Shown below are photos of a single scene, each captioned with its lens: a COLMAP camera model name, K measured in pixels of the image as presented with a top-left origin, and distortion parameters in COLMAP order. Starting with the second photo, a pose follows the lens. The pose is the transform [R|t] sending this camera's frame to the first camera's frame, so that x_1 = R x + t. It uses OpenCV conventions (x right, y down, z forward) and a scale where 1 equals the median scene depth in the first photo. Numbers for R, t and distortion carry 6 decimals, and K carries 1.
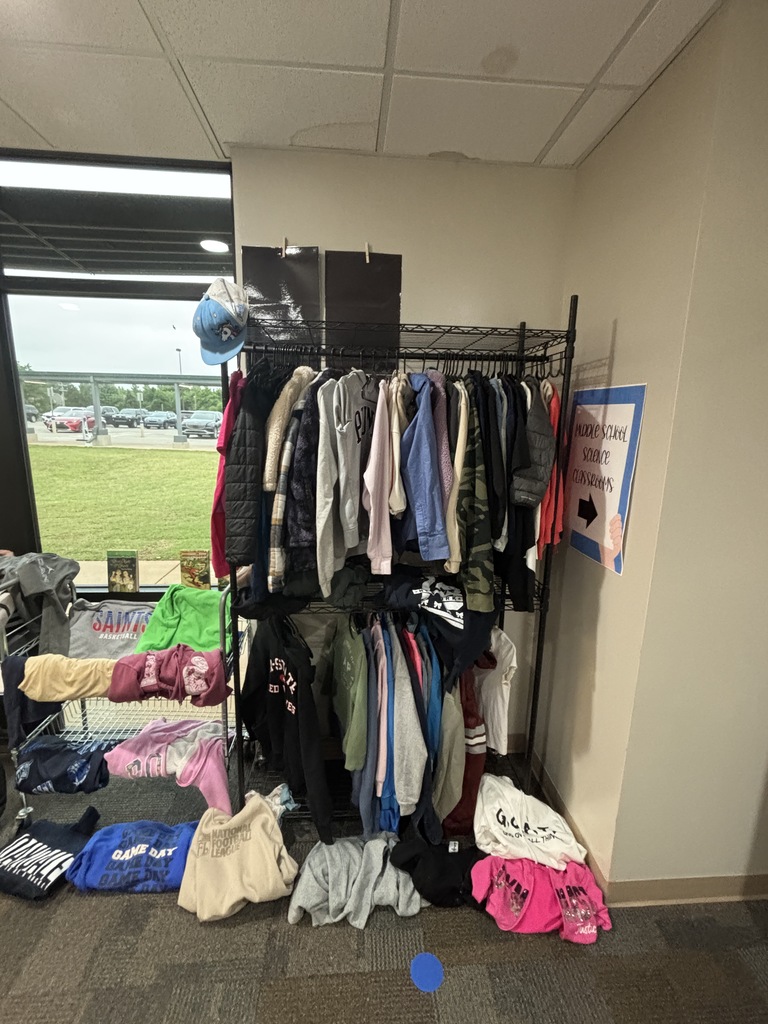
lens RADIAL K [[456.9, 0, 386.2], [0, 456.9, 514.4], [0, 0, 1]] dist [-0.009016, 0.004352]
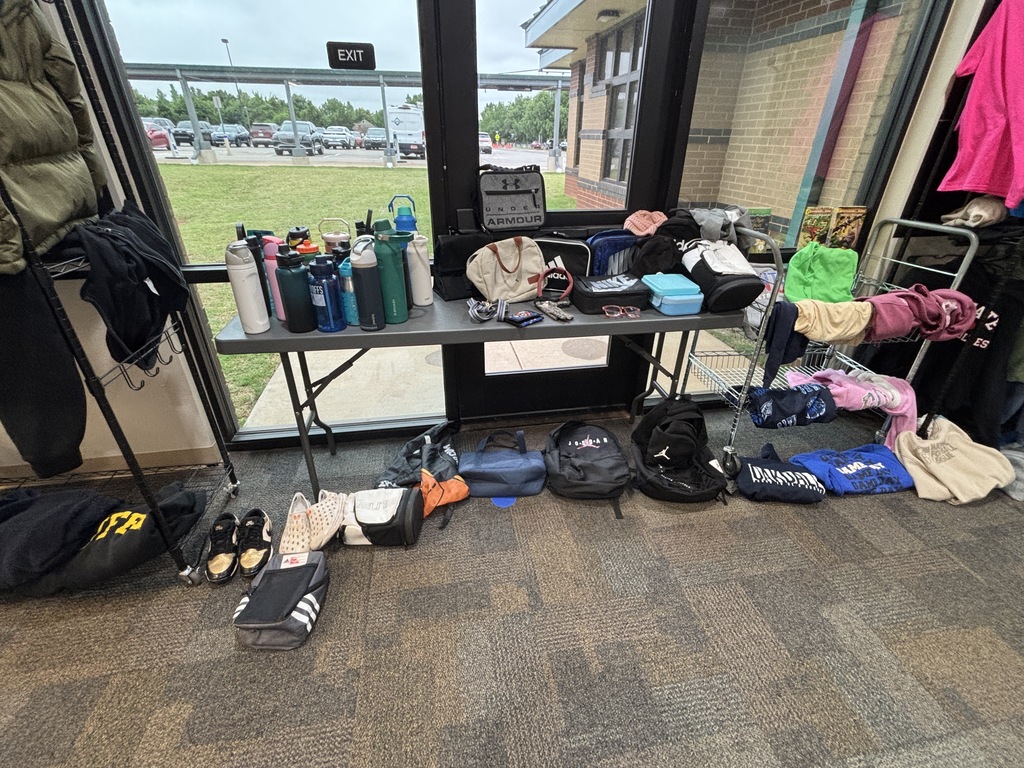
lens RADIAL K [[456.9, 0, 507.5], [0, 456.9, 383.9], [0, 0, 1]] dist [-0.009016, 0.004352]
pose [[0.995474, -0.058457, 0.074925, -1.502765], [0.034064, 0.955528, 0.292927, 0.166631], [-0.088716, -0.289049, 0.953195, 0.032406]]
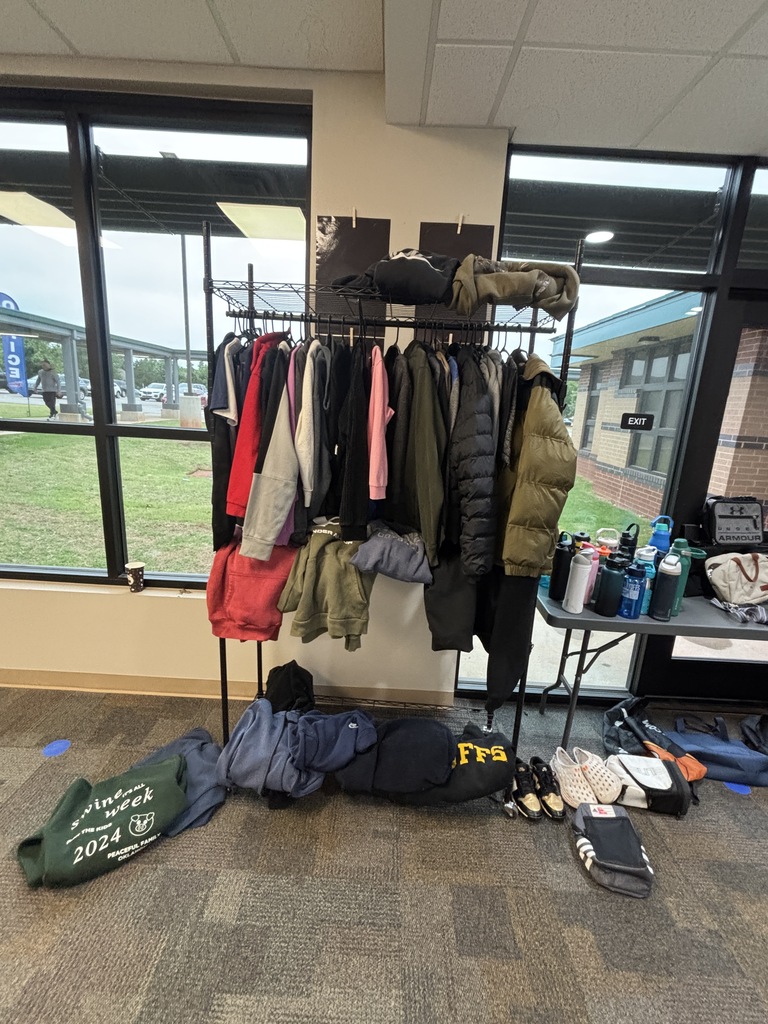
lens RADIAL K [[456.9, 0, 386.2], [0, 456.9, 507.6], [0, 0, 1]] dist [-0.009016, 0.004352]
pose [[0.994819, 0.048866, -0.089150, -2.198279], [-0.047462, 0.998714, 0.017805, 0.065193], [0.089906, -0.013482, 0.995859, -0.220703]]
